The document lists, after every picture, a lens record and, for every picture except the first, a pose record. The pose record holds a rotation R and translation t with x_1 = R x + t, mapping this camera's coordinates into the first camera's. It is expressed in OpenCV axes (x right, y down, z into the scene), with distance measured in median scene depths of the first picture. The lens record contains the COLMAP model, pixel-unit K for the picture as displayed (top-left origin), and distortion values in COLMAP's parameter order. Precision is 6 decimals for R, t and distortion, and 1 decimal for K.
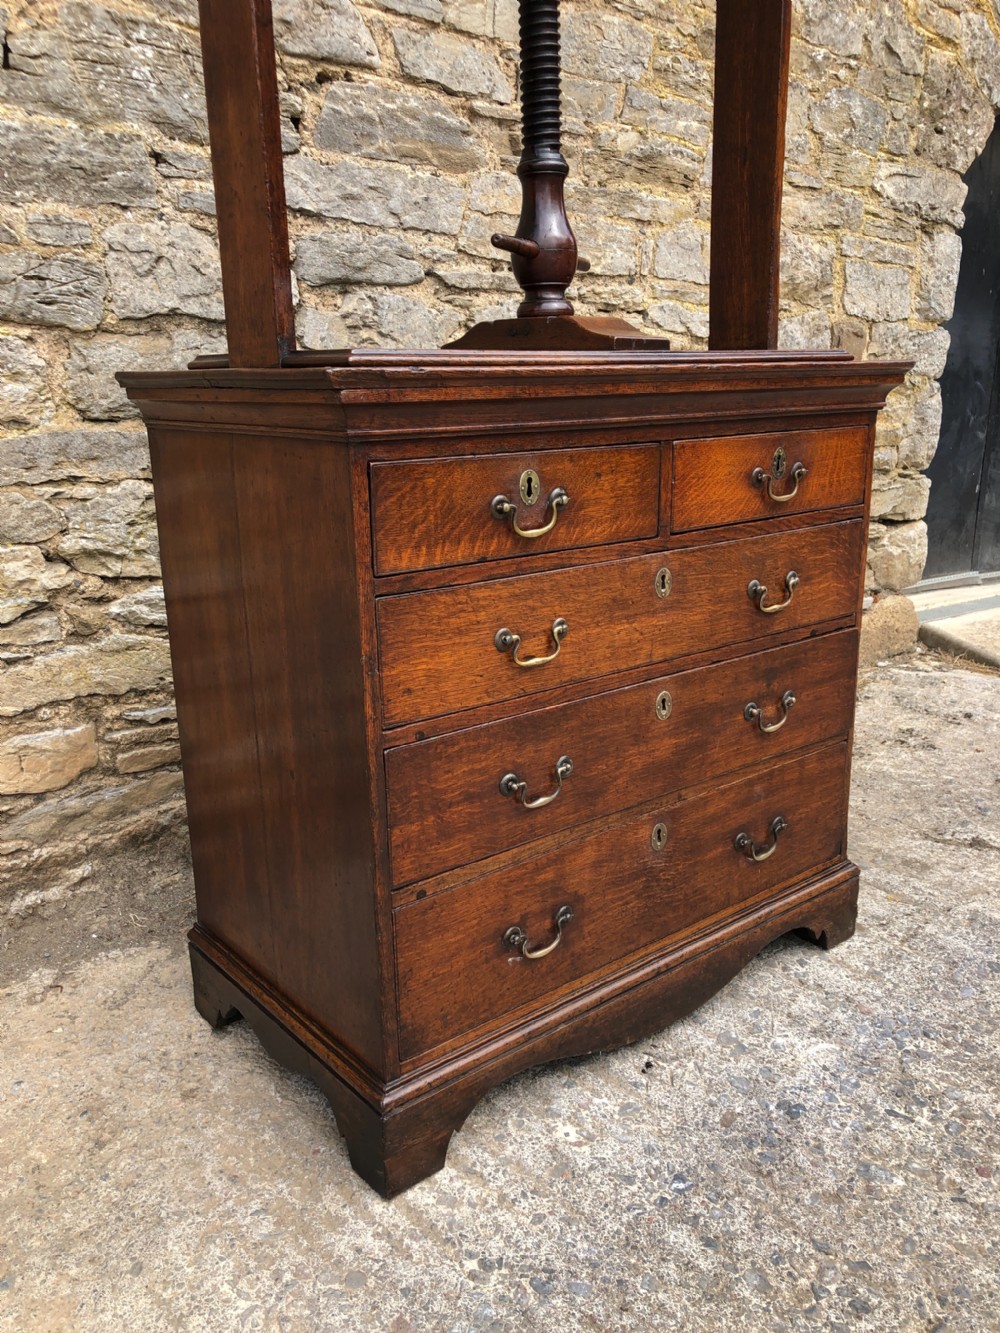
lens RADIAL K [[1101.3, 0, 514.1], [0, 1101.3, 670.8], [0, 0, 1]] dist [0.013920, 0.005734]
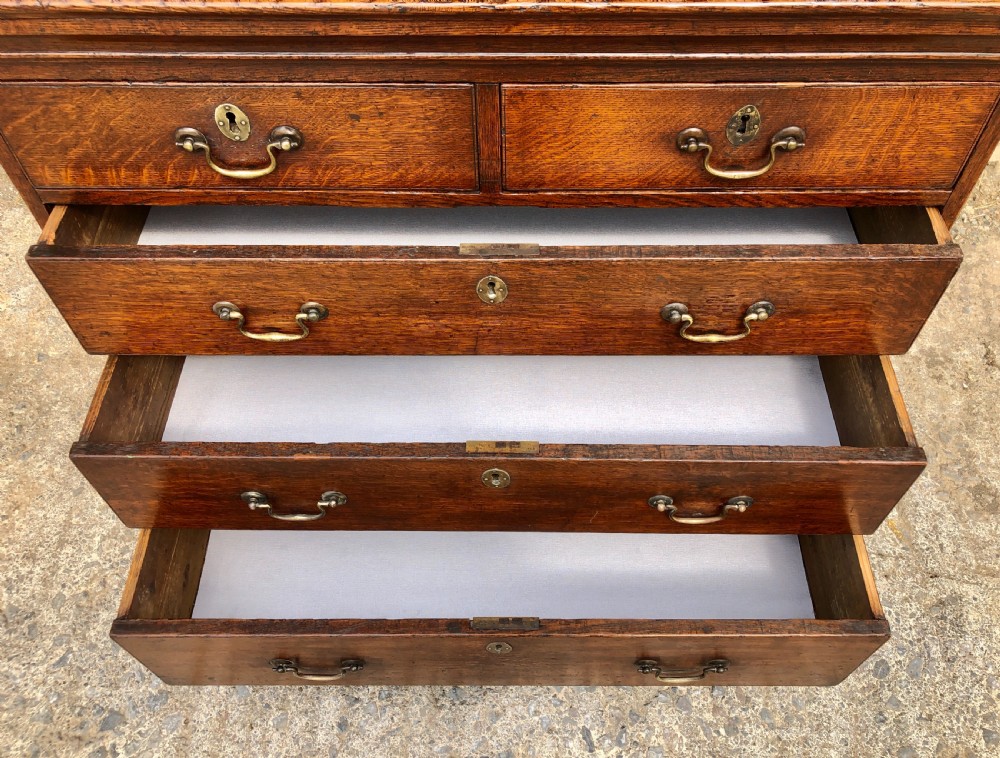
lens RADIAL K [[842.4, 0, 506.9], [0, 842.4, 383.3], [0, 0, 1]] dist [0.003810, 0.016750]
pose [[0.764753, 0.525031, -0.373492, 0.329798], [-0.174651, 0.726878, 0.664188, -0.317254], [0.620202, -0.442709, 0.647579, 0.448071]]
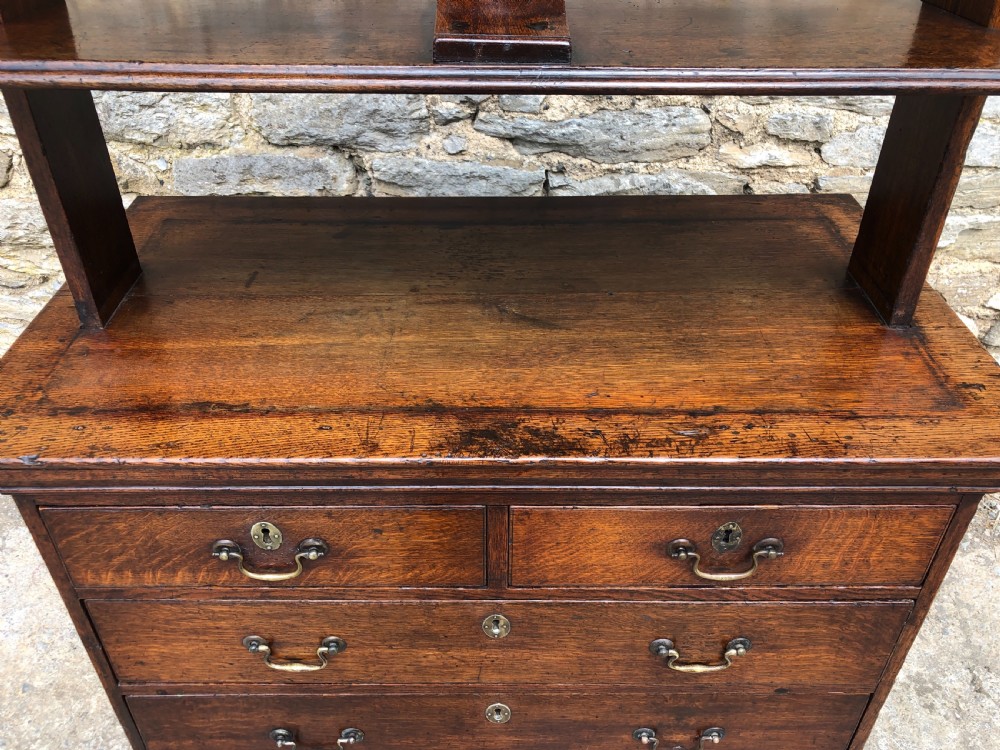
lens RADIAL K [[826.2, 0, 484.3], [0, 826.2, 378.8], [0, 0, 1]] dist [0.013920, 0.005734]
pose [[0.770685, 0.385983, -0.507012, 0.292063], [-0.177195, 0.894100, 0.411323, -0.393296], [0.612083, -0.227161, 0.757464, 0.440218]]
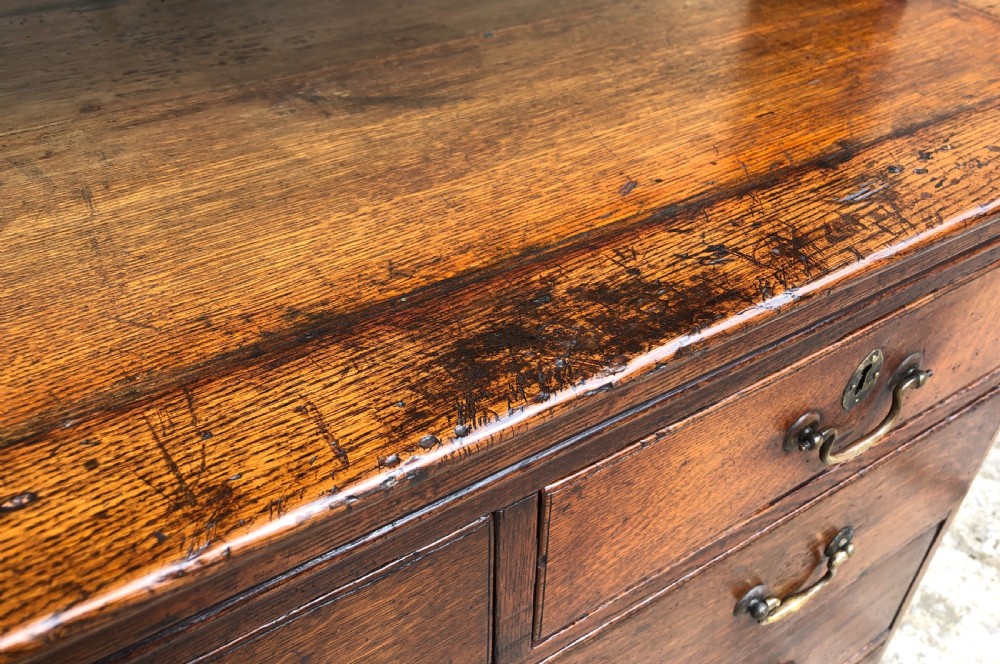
lens RADIAL K [[835.0, 0, 505.9], [0, 835.0, 283.8], [0, 0, 1]] dist [0.015464, -0.018514]
pose [[0.991081, 0.099504, -0.088643, 0.112843], [-0.061009, 0.930172, 0.362020, -0.268388], [0.118476, -0.353384, 0.927946, 0.602321]]
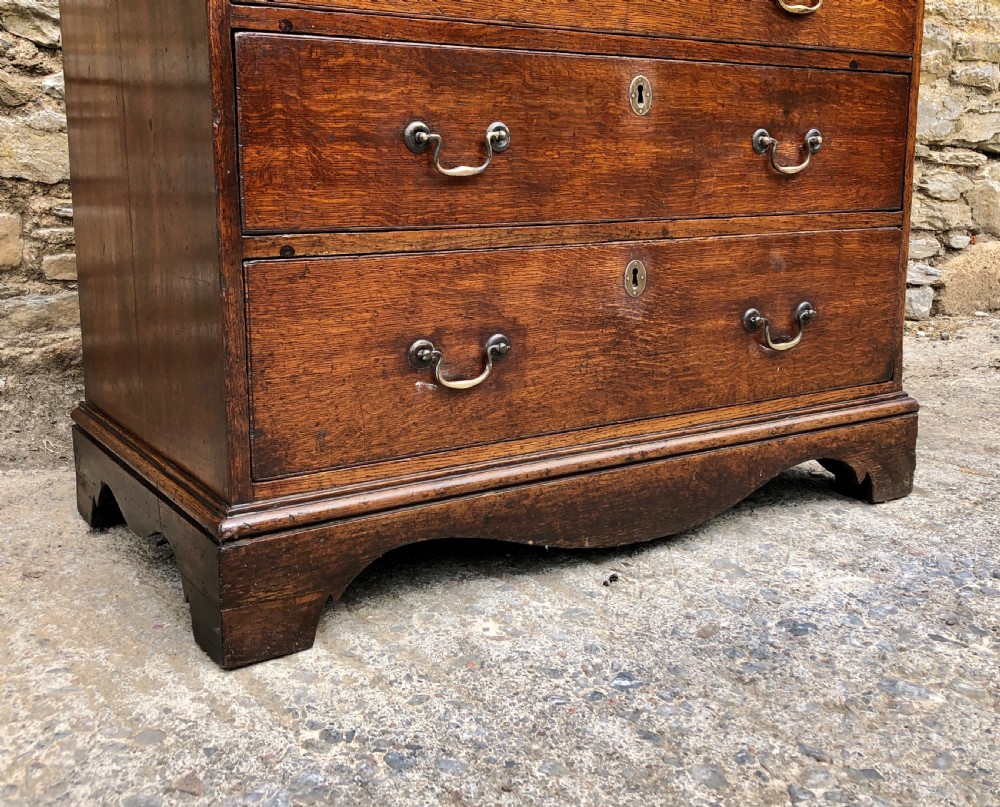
lens RADIAL K [[1117.9, 0, 495.7], [0, 1117.9, 358.3], [0, 0, 1]] dist [0.021231, 0.000000]
pose [[0.993391, 0.034769, -0.109388, 0.101848], [-0.044785, 0.994890, -0.090484, 0.236483], [0.105683, 0.094785, 0.989872, 0.177756]]
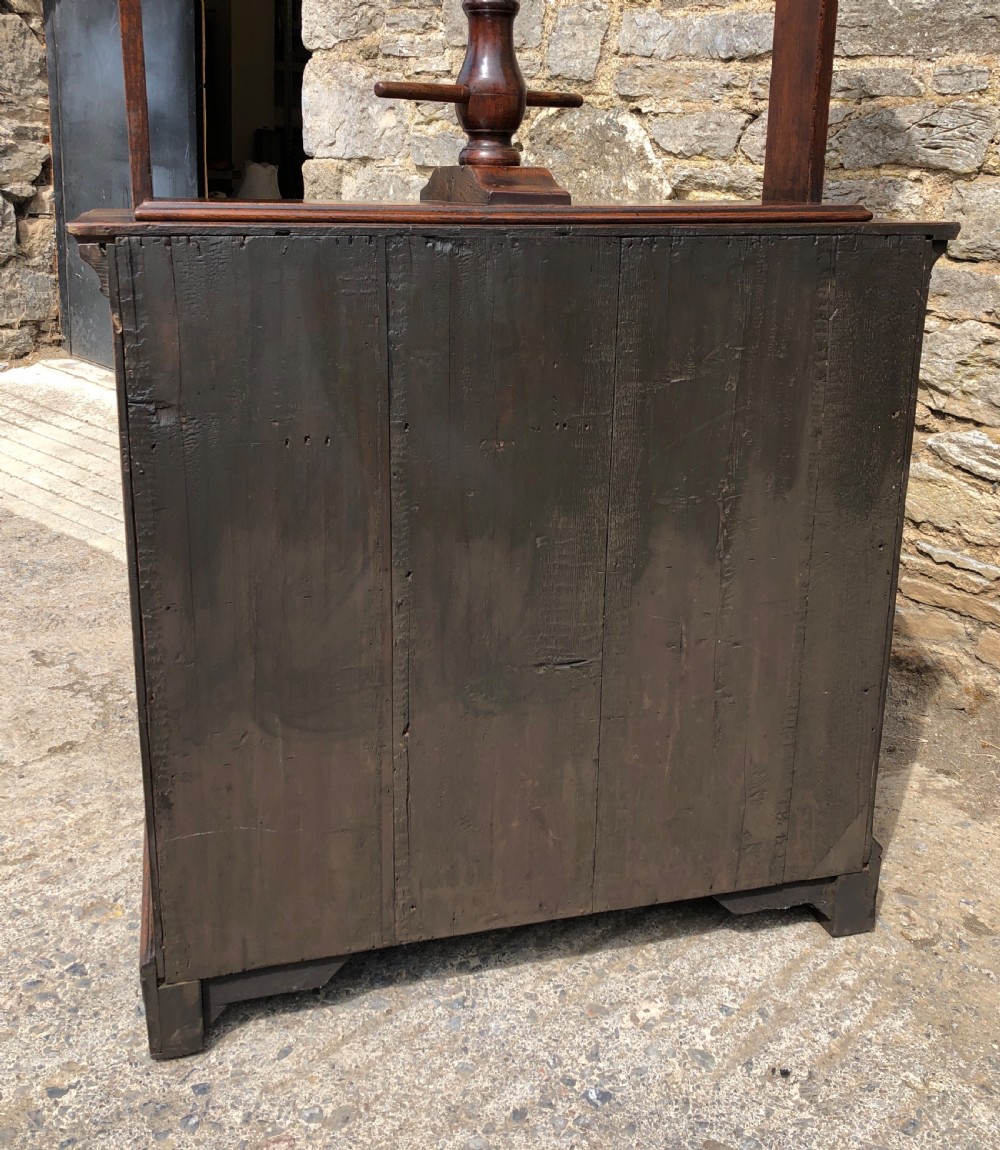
lens RADIAL K [[1190.4, 0, 483.0], [0, 1190.4, 504.6], [0, 0, 1]] dist [0.016612, 0.000000]
pose [[0.083361, 0.287315, -0.954202, 0.710951], [-0.279765, 0.925773, 0.254314, -0.173395], [0.956443, 0.245752, 0.157554, 0.454421]]
